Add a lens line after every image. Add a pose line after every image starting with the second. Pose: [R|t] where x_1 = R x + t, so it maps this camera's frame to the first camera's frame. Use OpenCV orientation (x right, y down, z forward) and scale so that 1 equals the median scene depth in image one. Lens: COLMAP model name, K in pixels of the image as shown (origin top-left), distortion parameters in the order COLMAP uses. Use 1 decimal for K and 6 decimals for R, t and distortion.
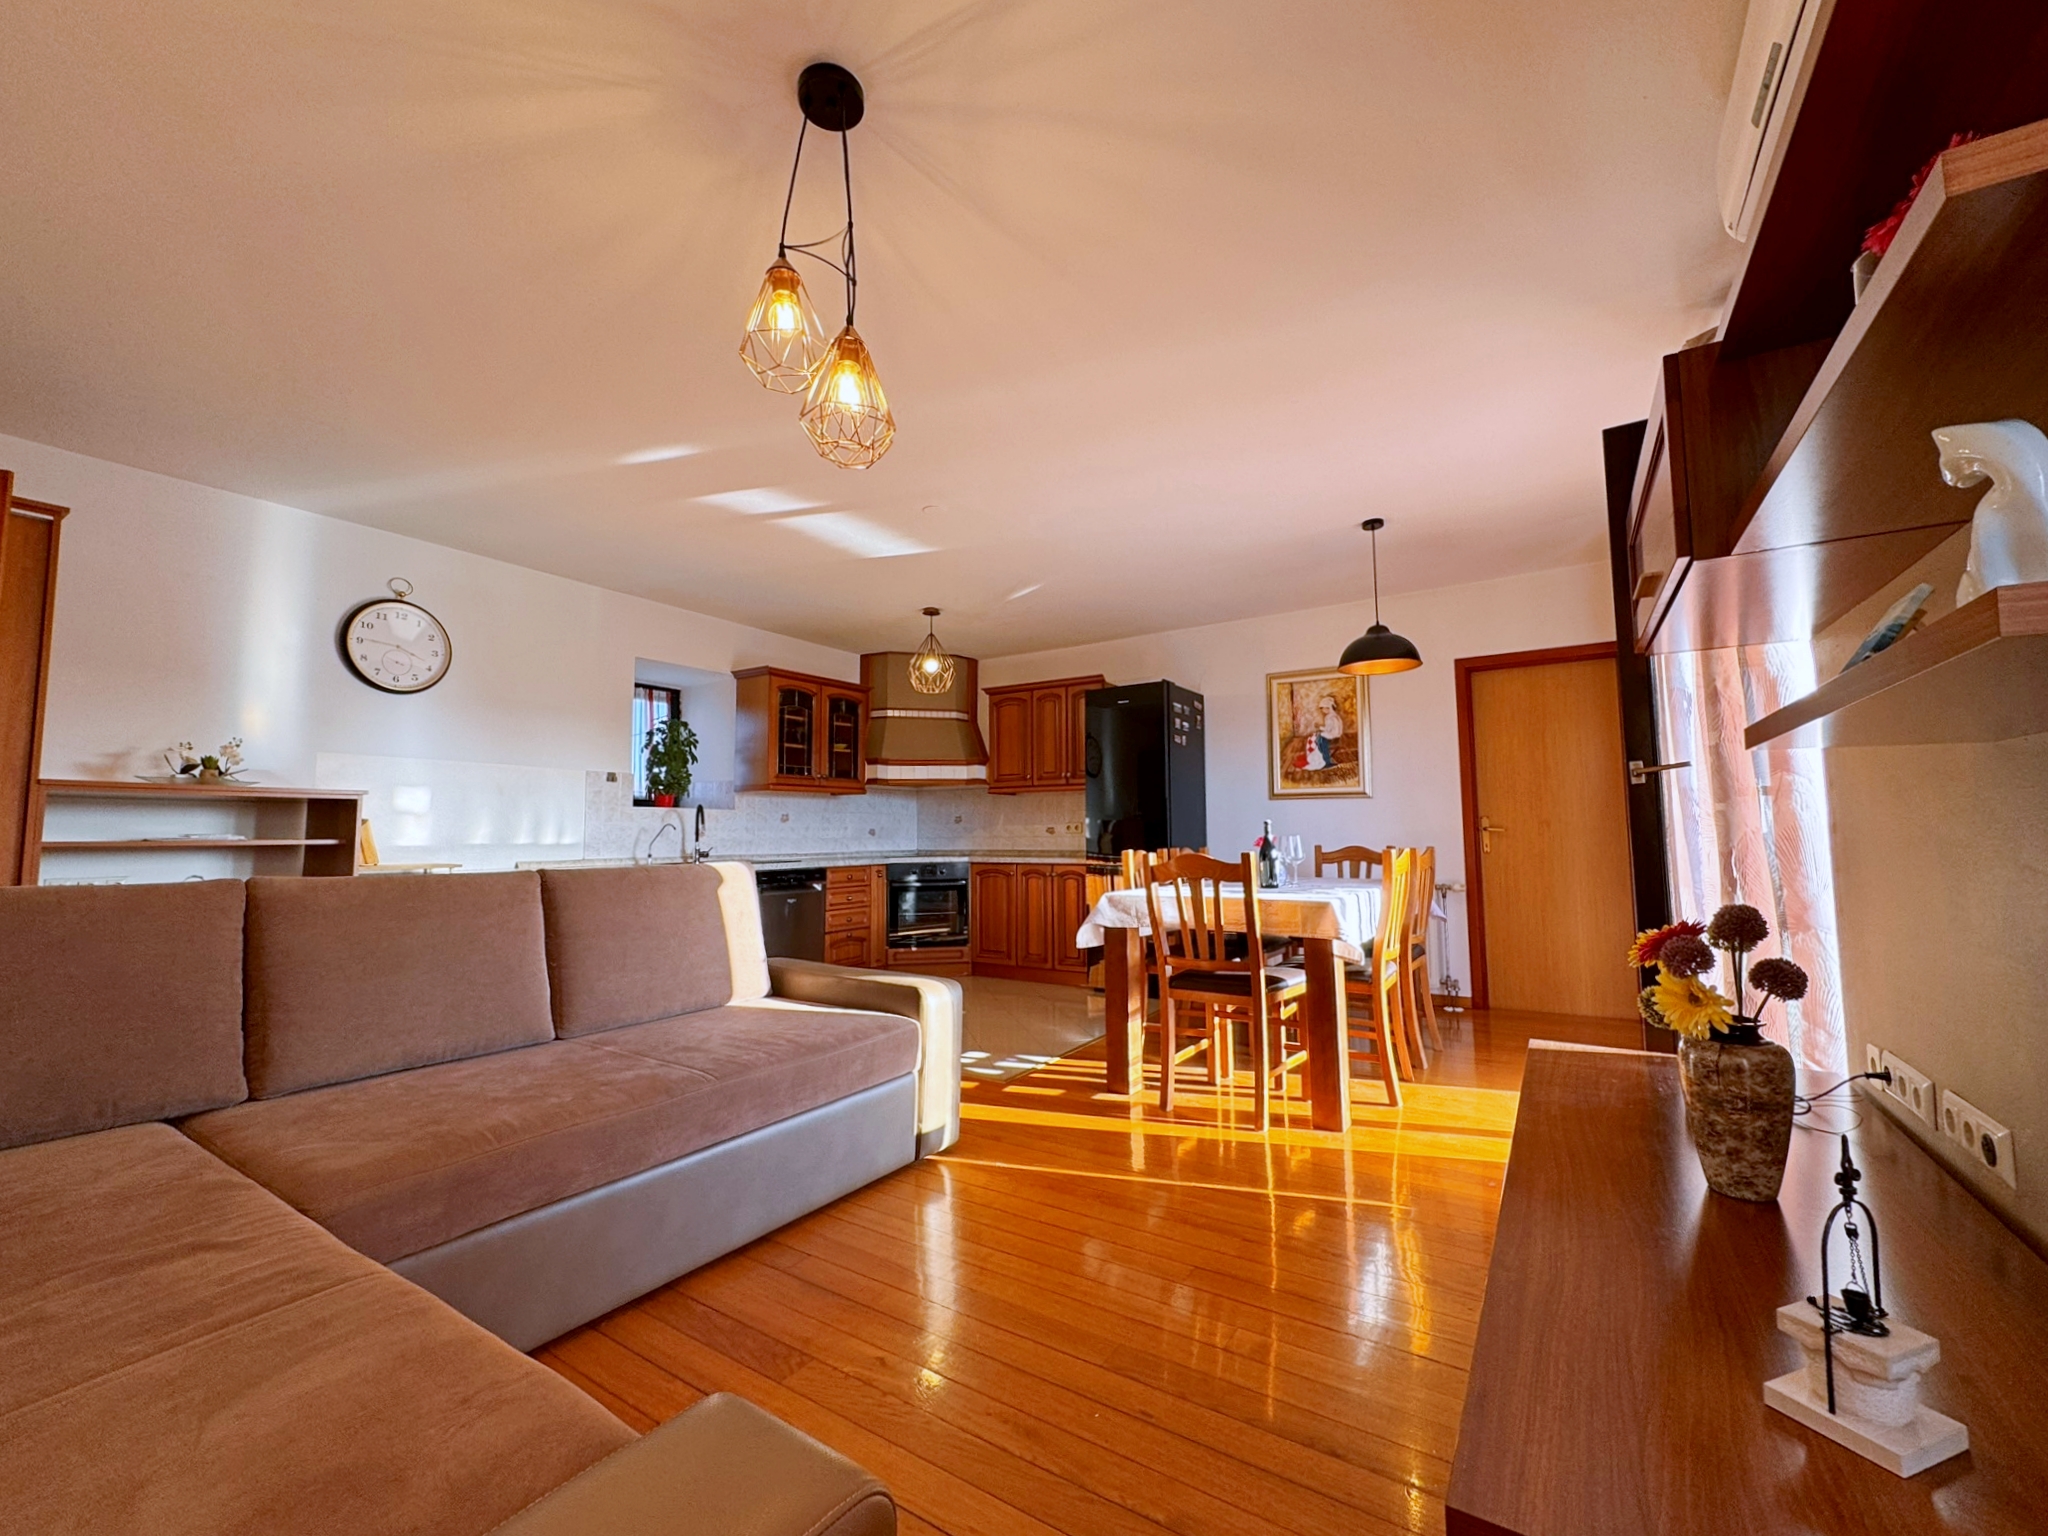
lens RADIAL K [[835.5, 0, 1019.0], [0, 835.5, 767.0], [0, 0, 1]] dist [0.001690, -0.000071]
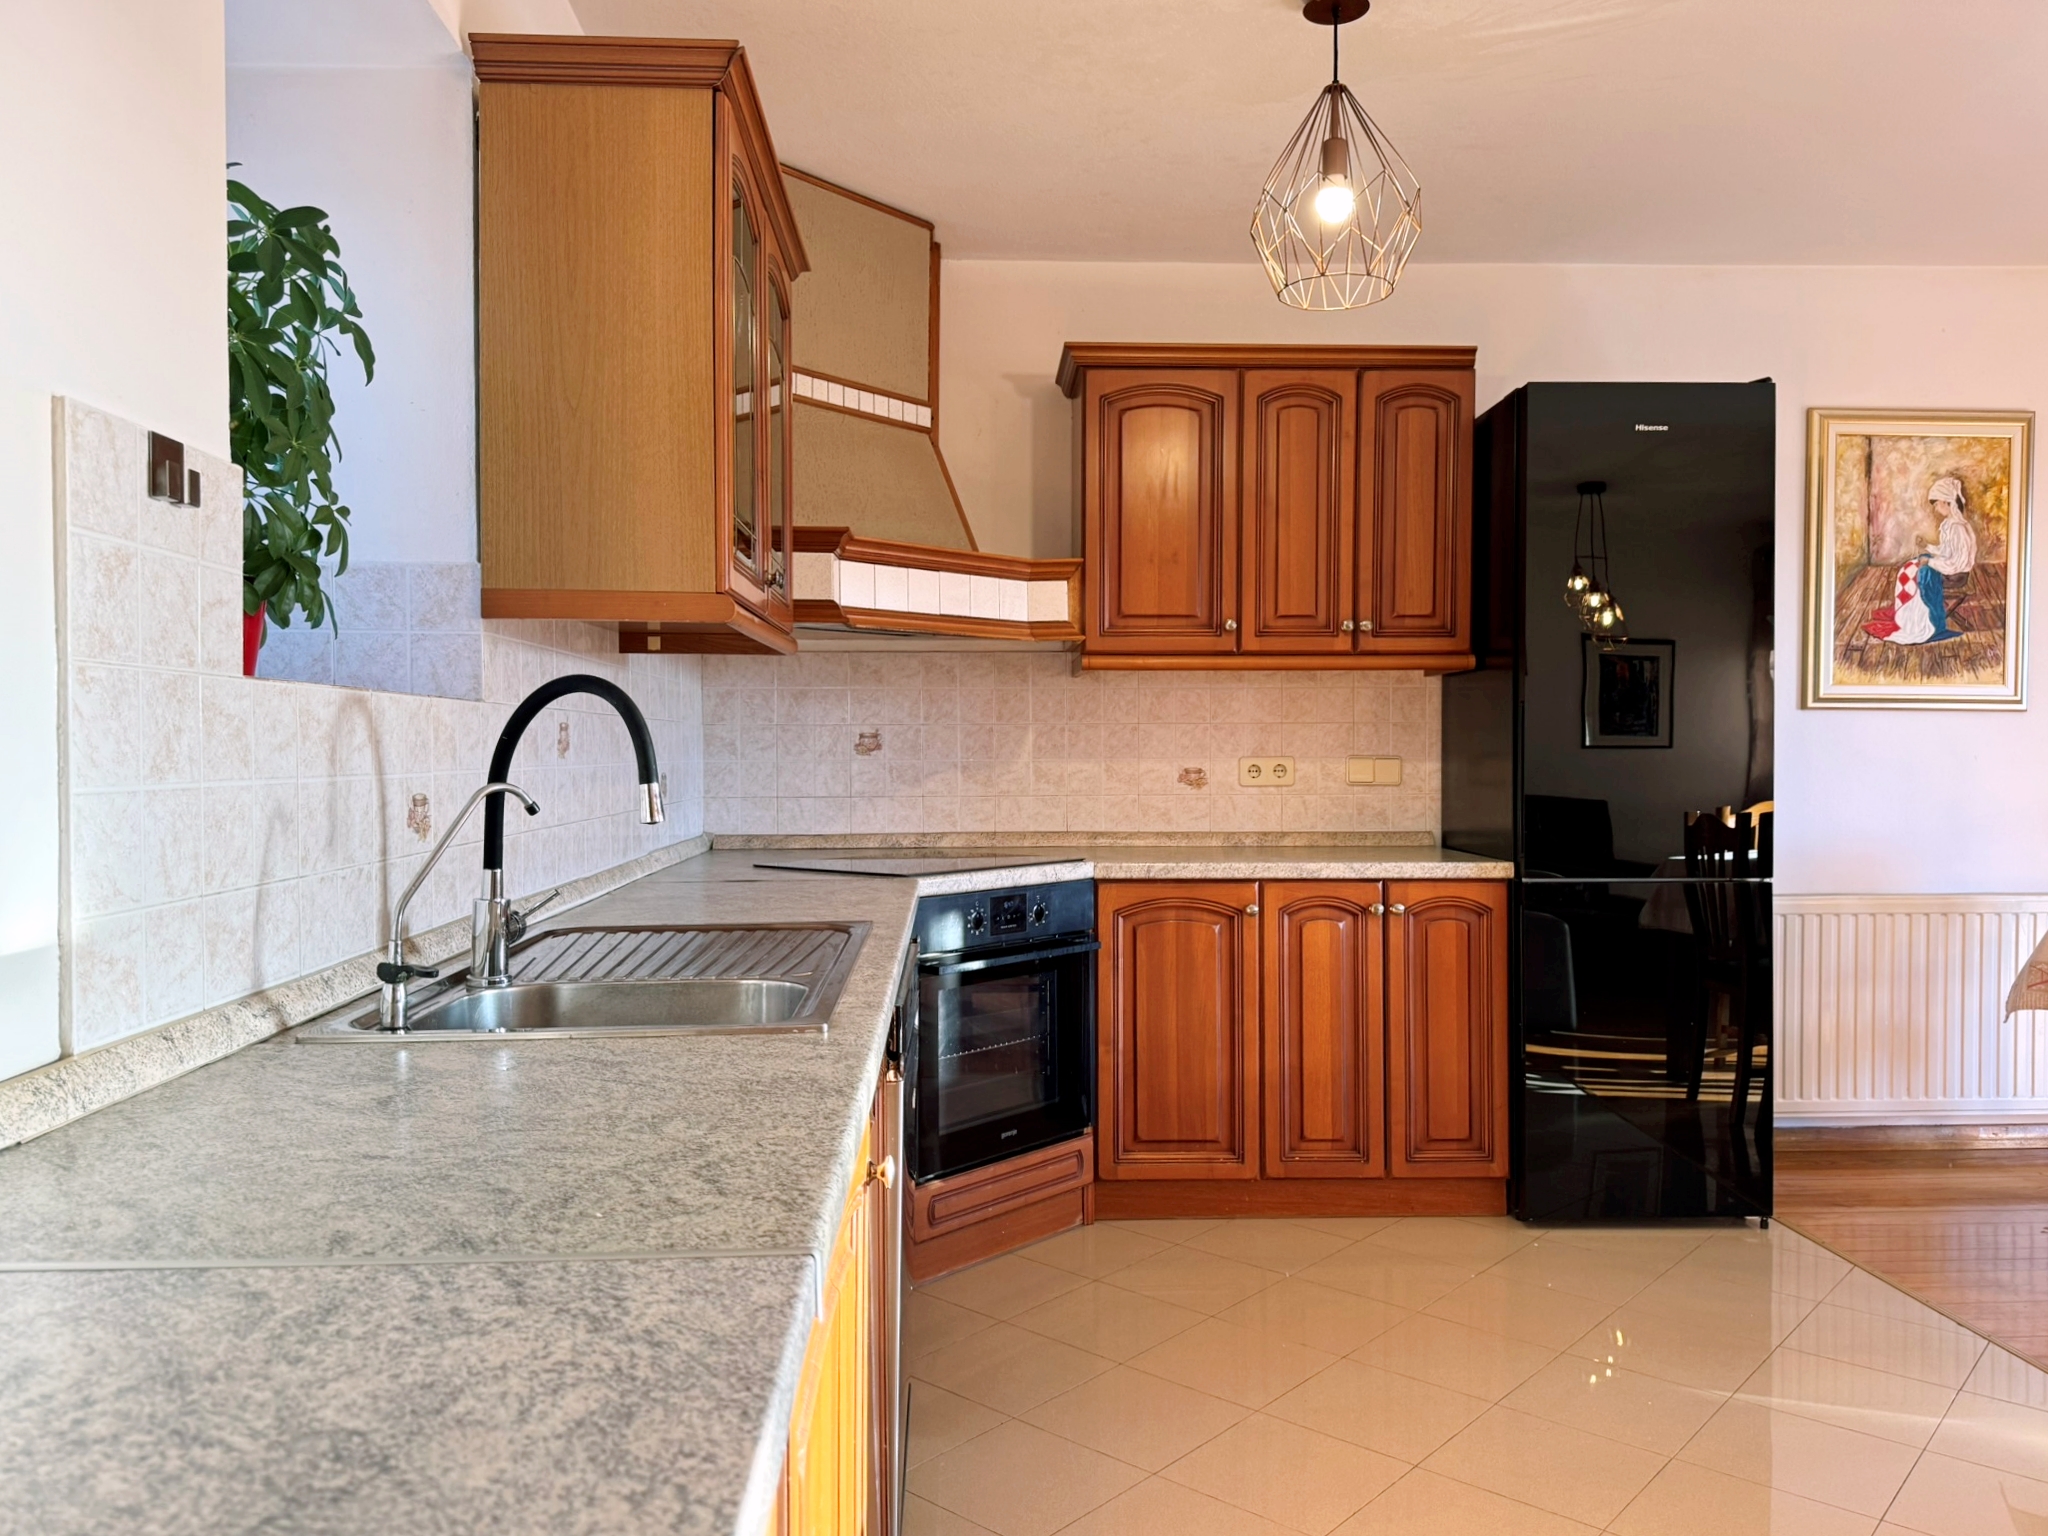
lens RADIAL K [[1479.6, 0, 1028.9], [0, 1479.6, 774.9], [0, 0, 1]] dist [0.054929, -0.063734]
pose [[0.807061, -0.004636, 0.590450, -0.465606], [-0.052621, 0.995426, 0.079742, 0.032609], [-0.588119, -0.095427, 0.803125, 0.621599]]
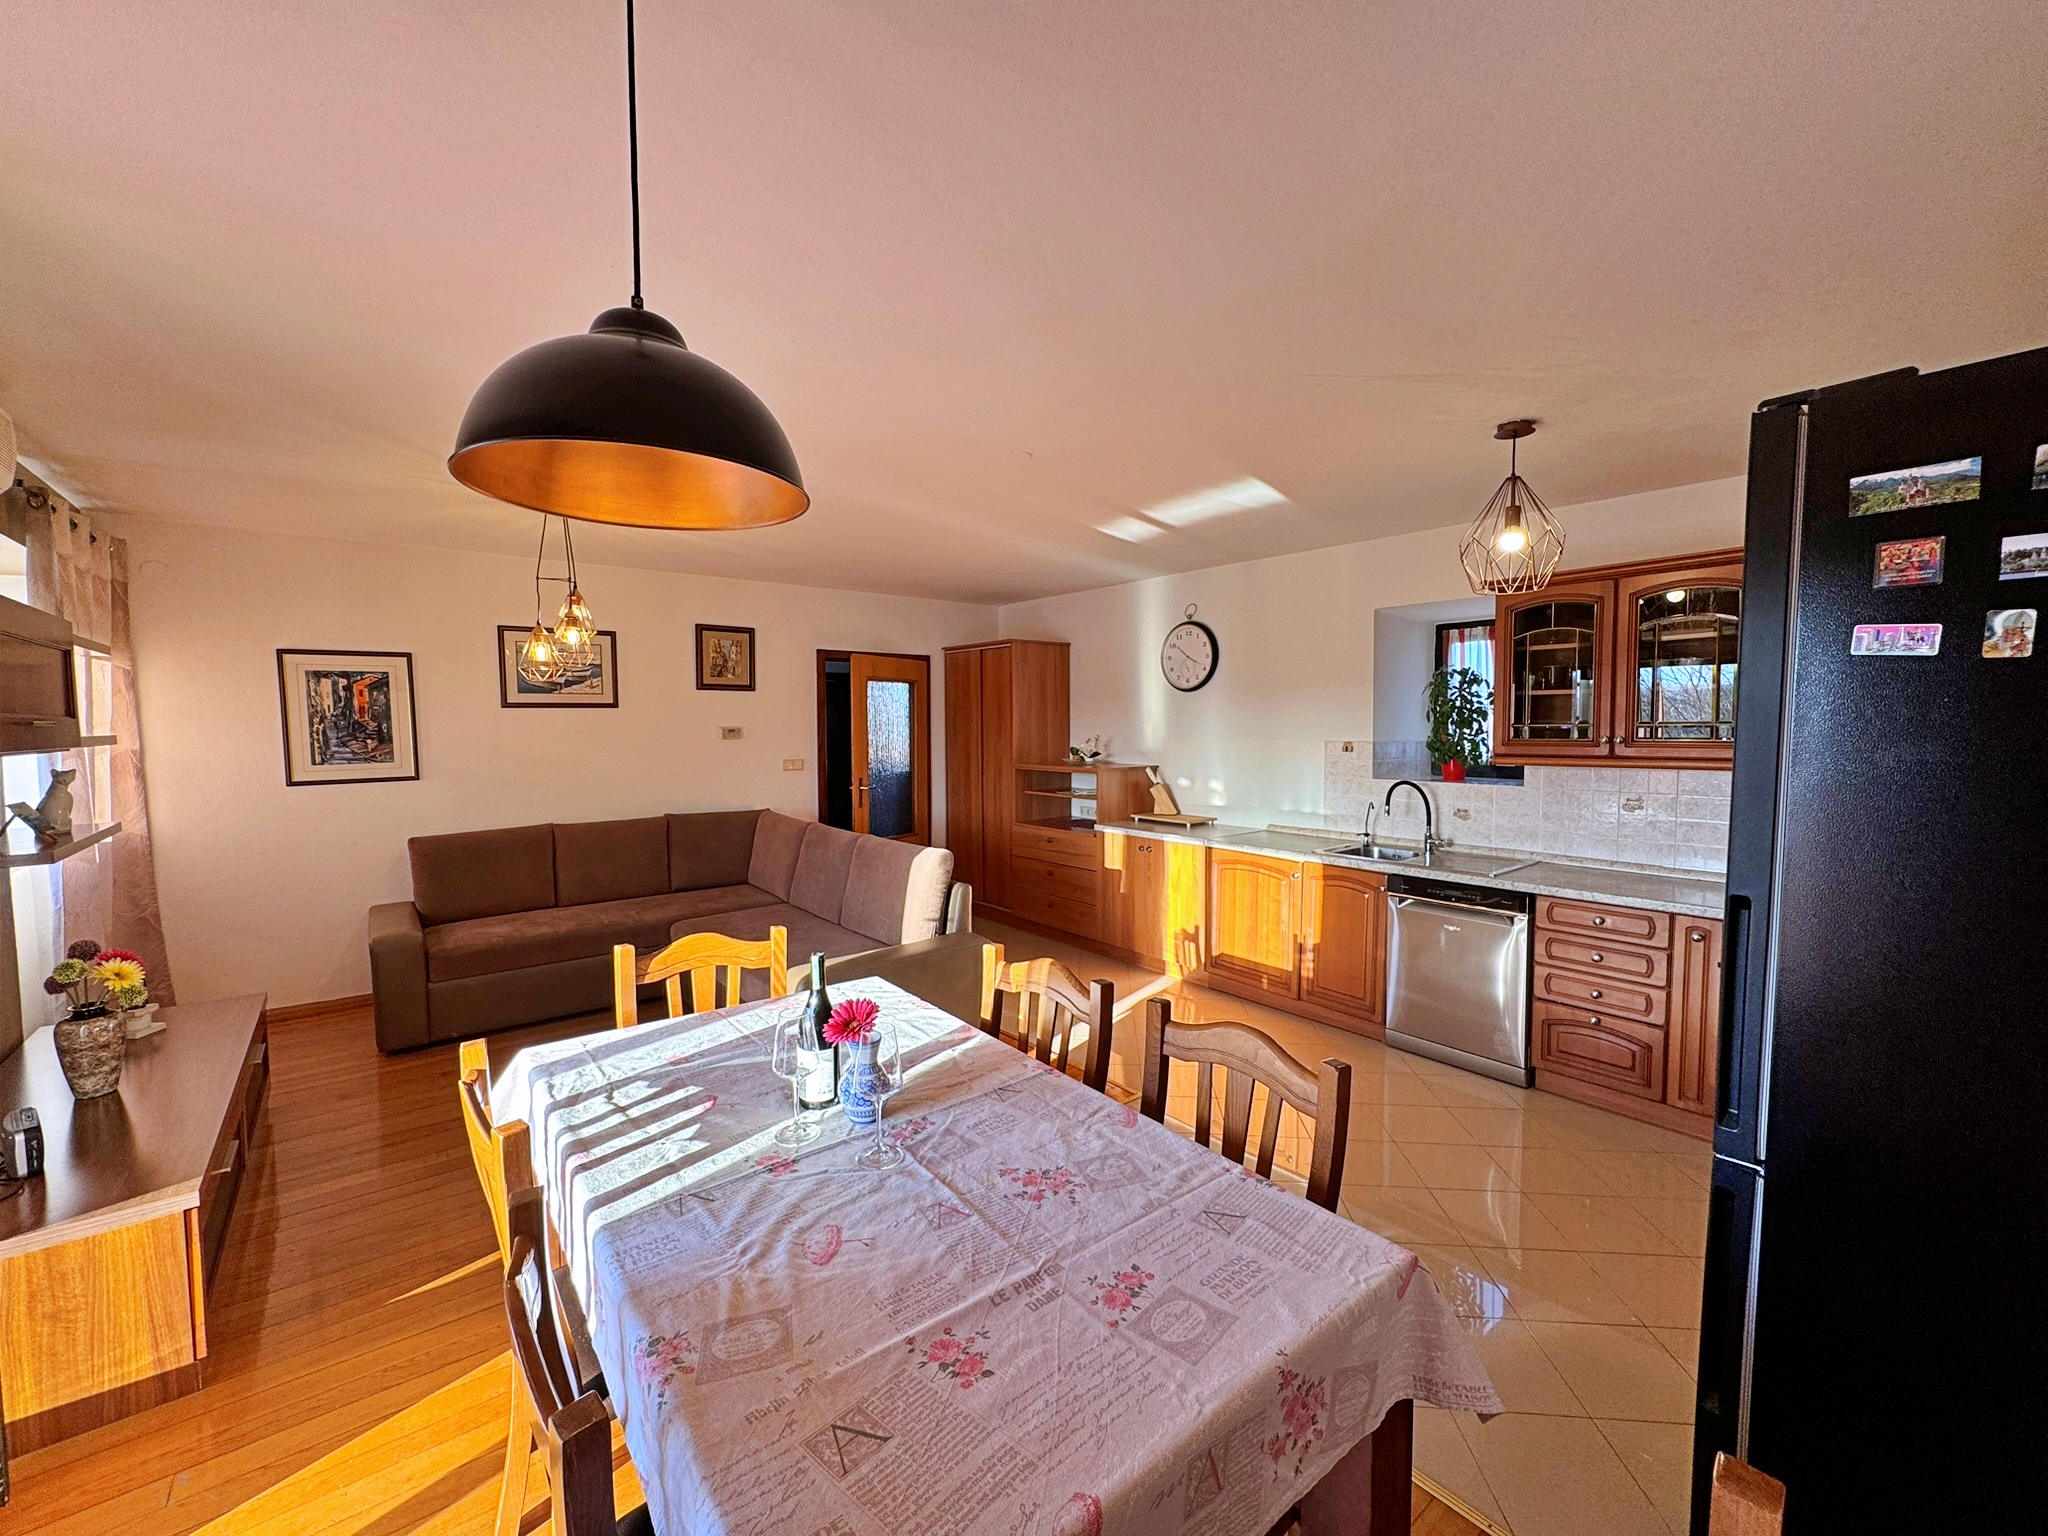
lens RADIAL K [[816.2, 0, 1024.0], [0, 816.2, 768.0], [0, 0, 1]] dist [-0.003227, -0.000270]
pose [[-0.298509, 0.062290, -0.952372, 0.447894], [0.084325, 0.995687, 0.038693, -0.027221], [0.950674, -0.068758, -0.302474, 0.830162]]
